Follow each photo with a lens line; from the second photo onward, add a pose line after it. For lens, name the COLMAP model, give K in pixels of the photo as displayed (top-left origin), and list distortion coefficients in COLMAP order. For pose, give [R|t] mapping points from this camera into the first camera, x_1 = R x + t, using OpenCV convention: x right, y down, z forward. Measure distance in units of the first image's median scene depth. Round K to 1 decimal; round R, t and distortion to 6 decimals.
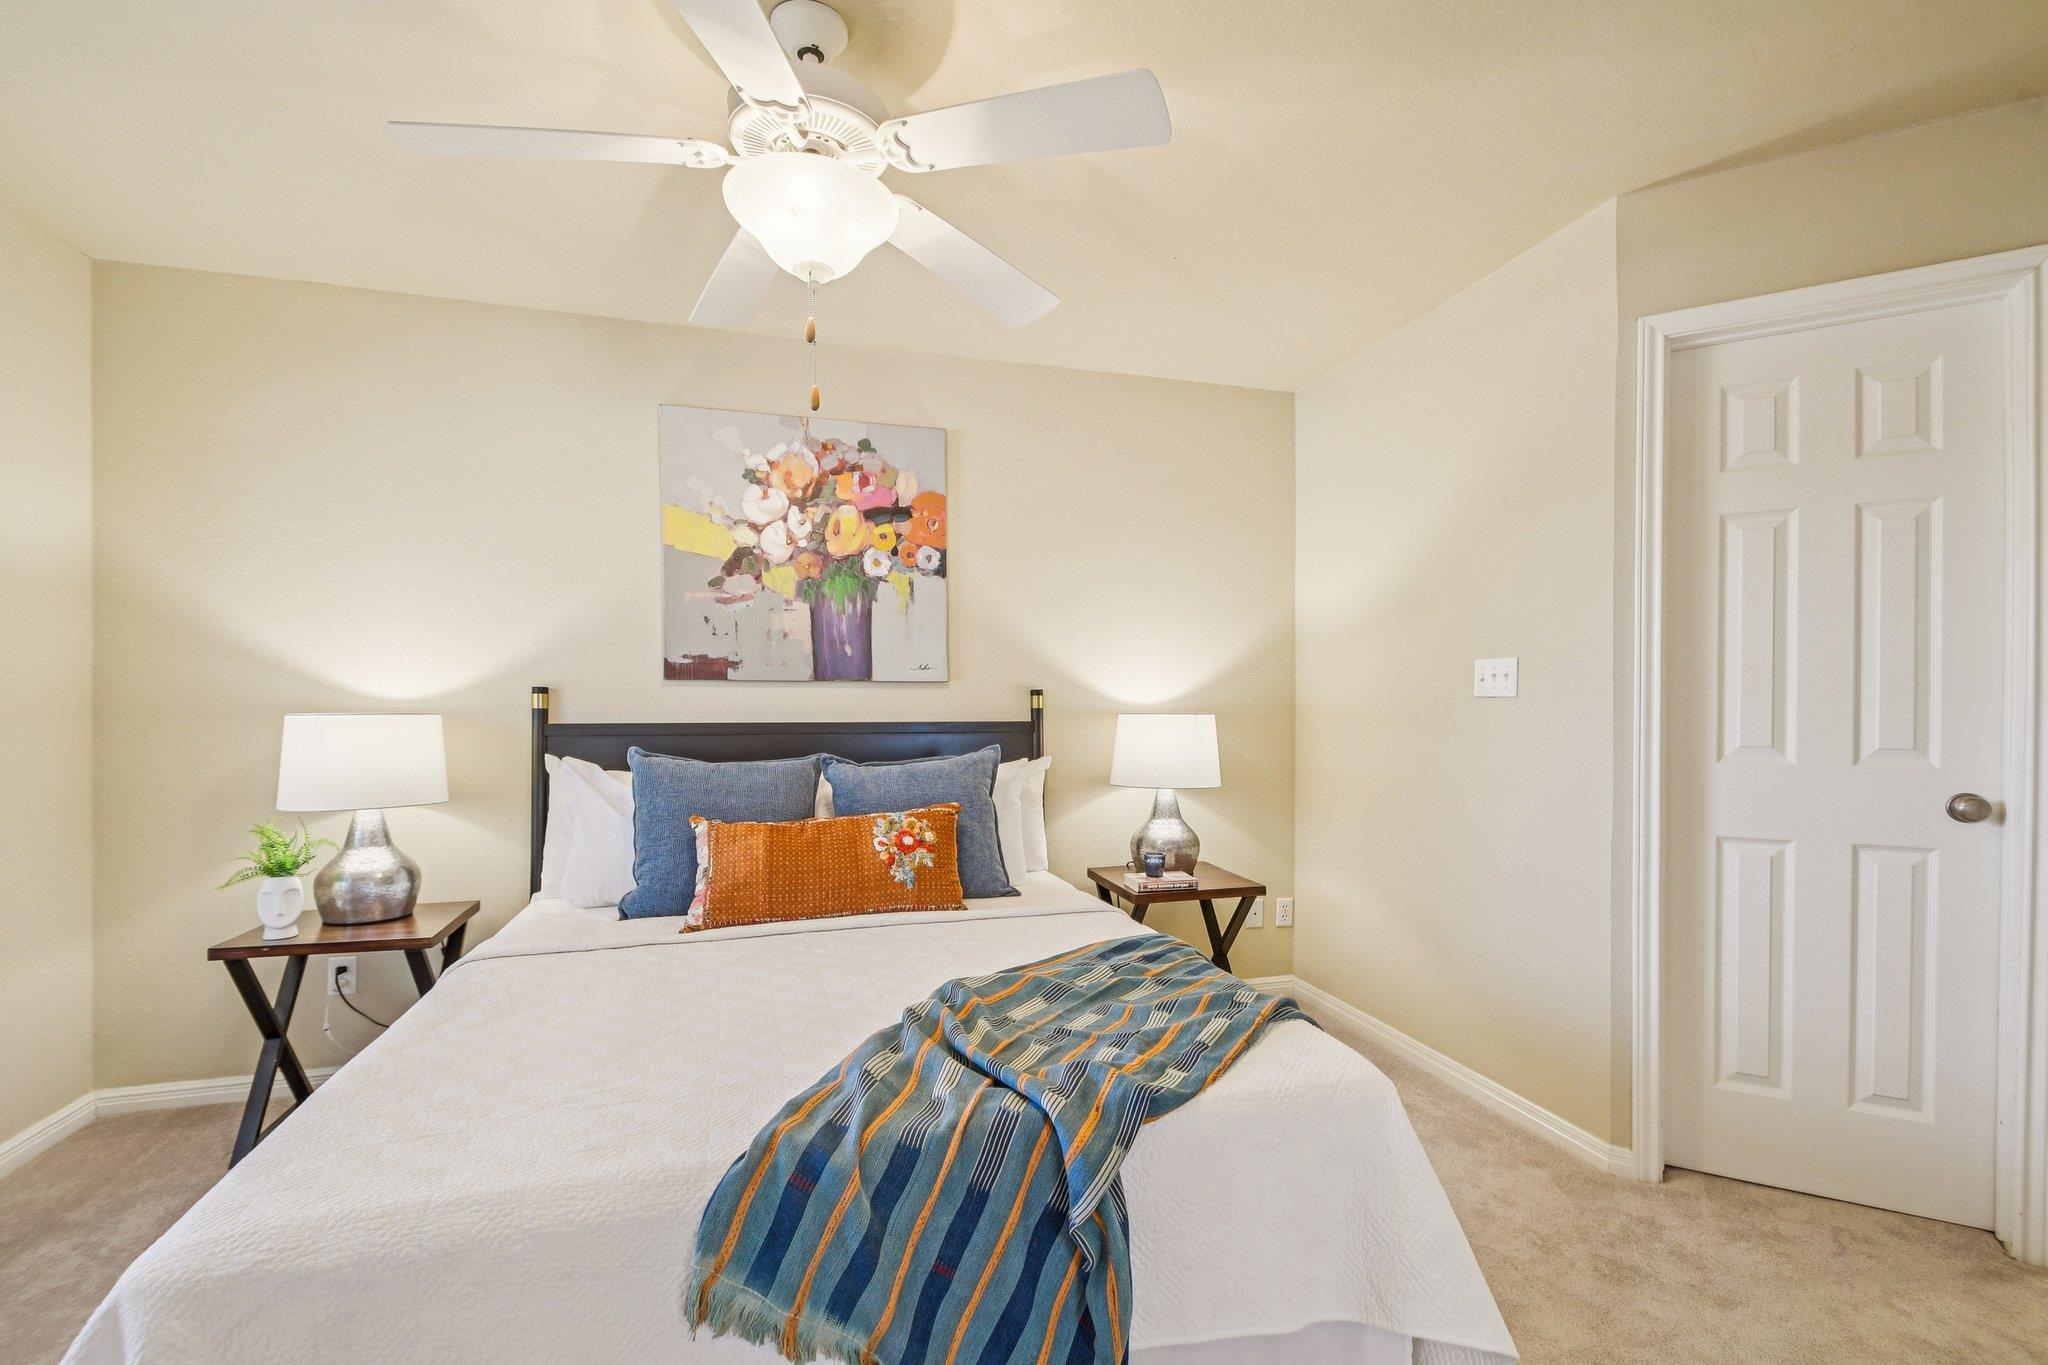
lens RADIAL K [[863.1, 0, 1026.7], [0, 863.1, 703.3], [0, 0, 1]] dist [0.002489, 0.000059]
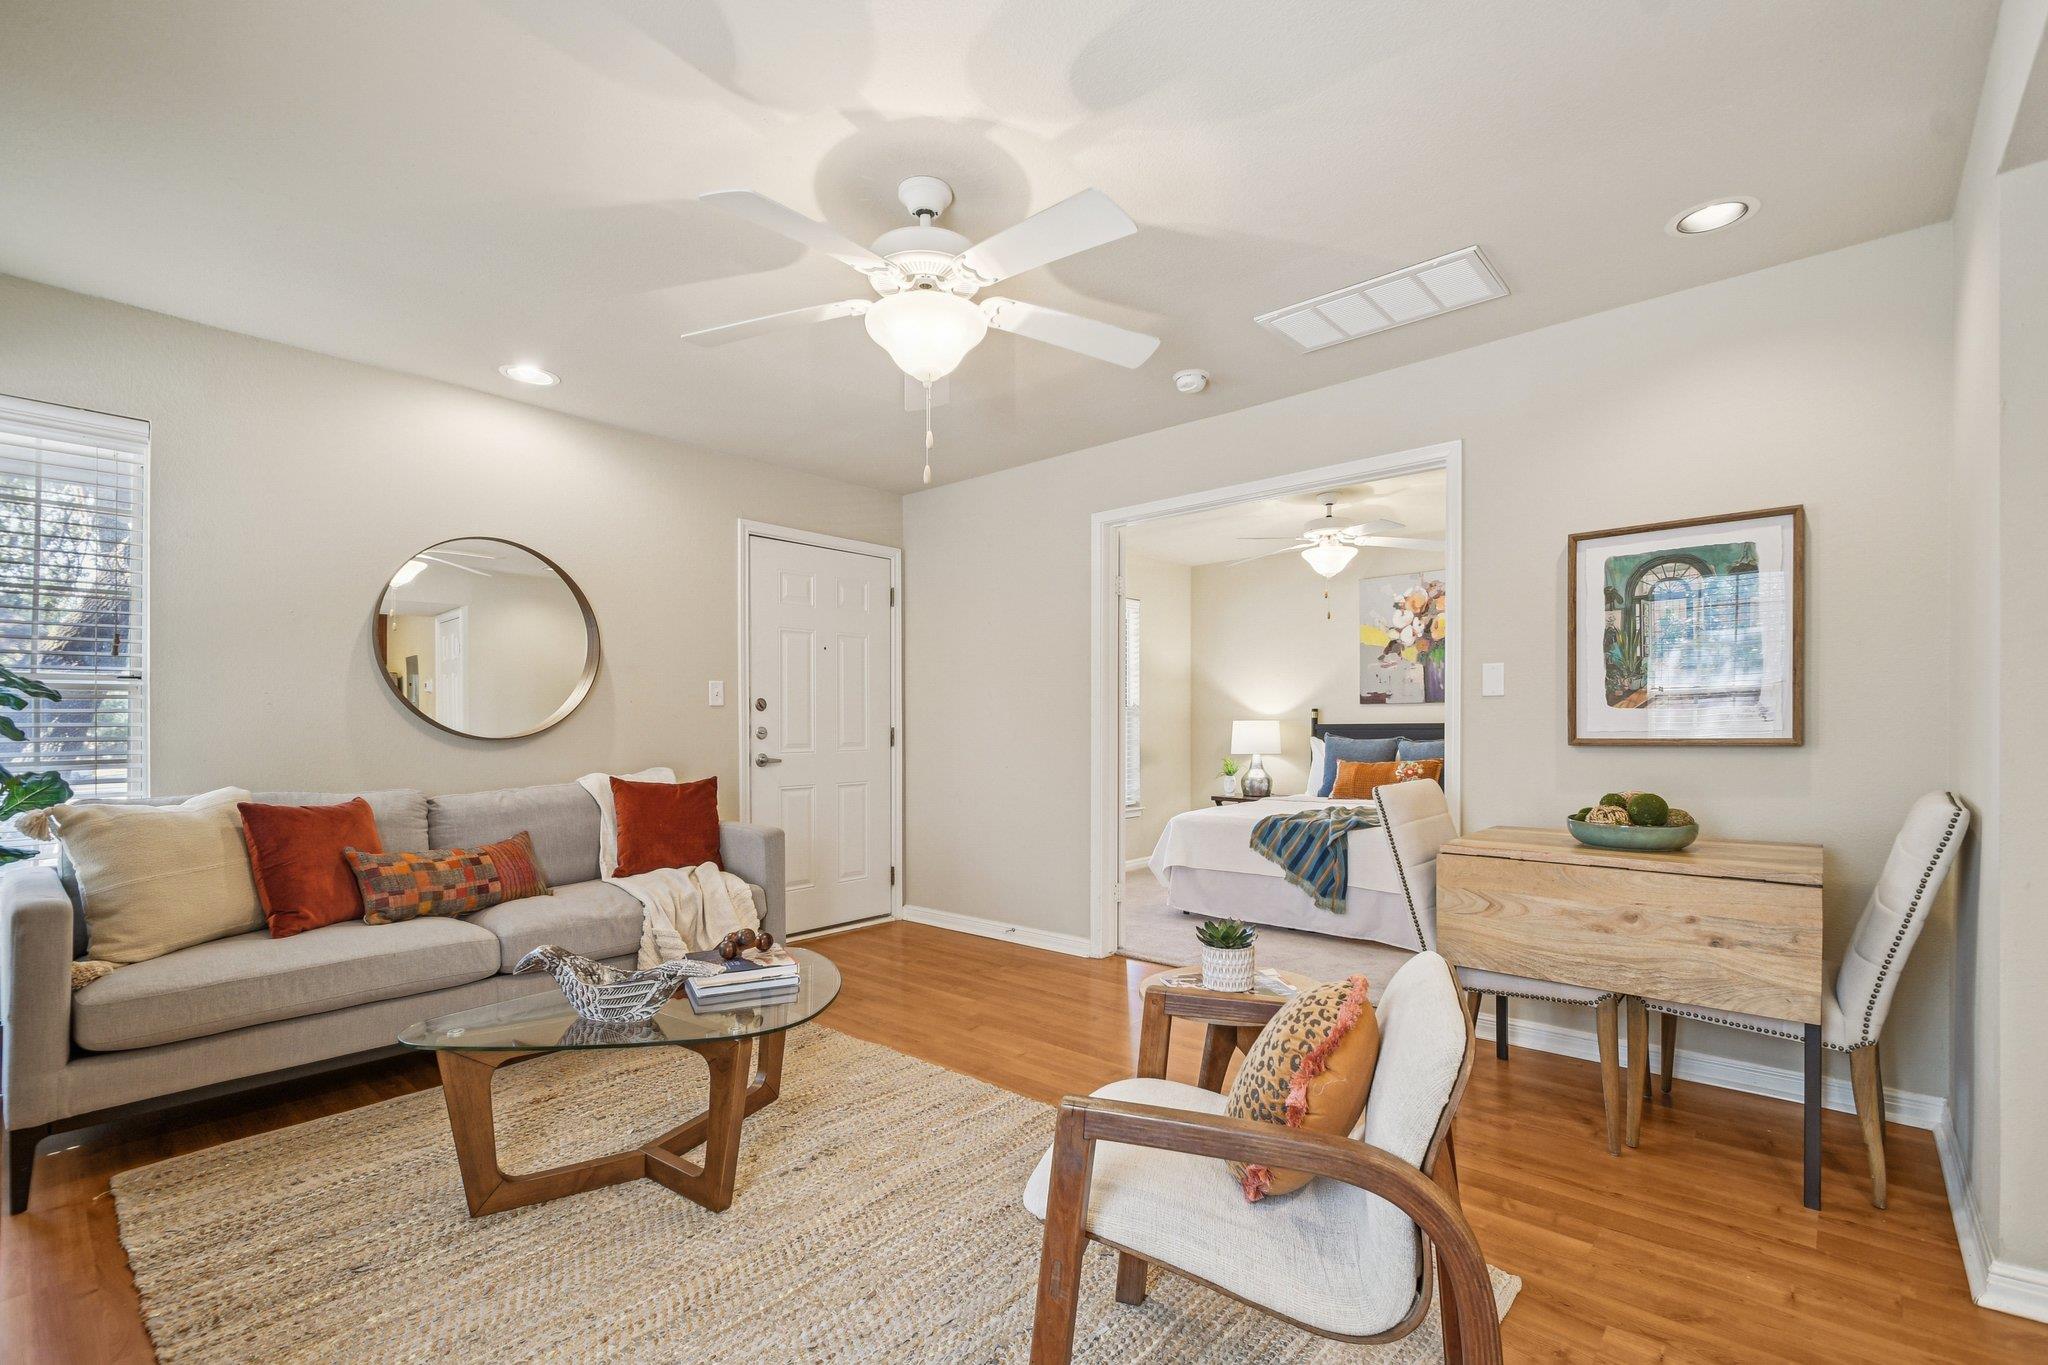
lens RADIAL K [[902.3, 0, 1048.8], [0, 902.3, 741.1], [0, 0, 1]] dist [0.001322, -0.006756]
pose [[0.495093, 0.011435, -0.868765, 1.185157], [0.001937, 0.999896, 0.014265, 0.032486], [0.868838, -0.008745, 0.495019, -0.829765]]
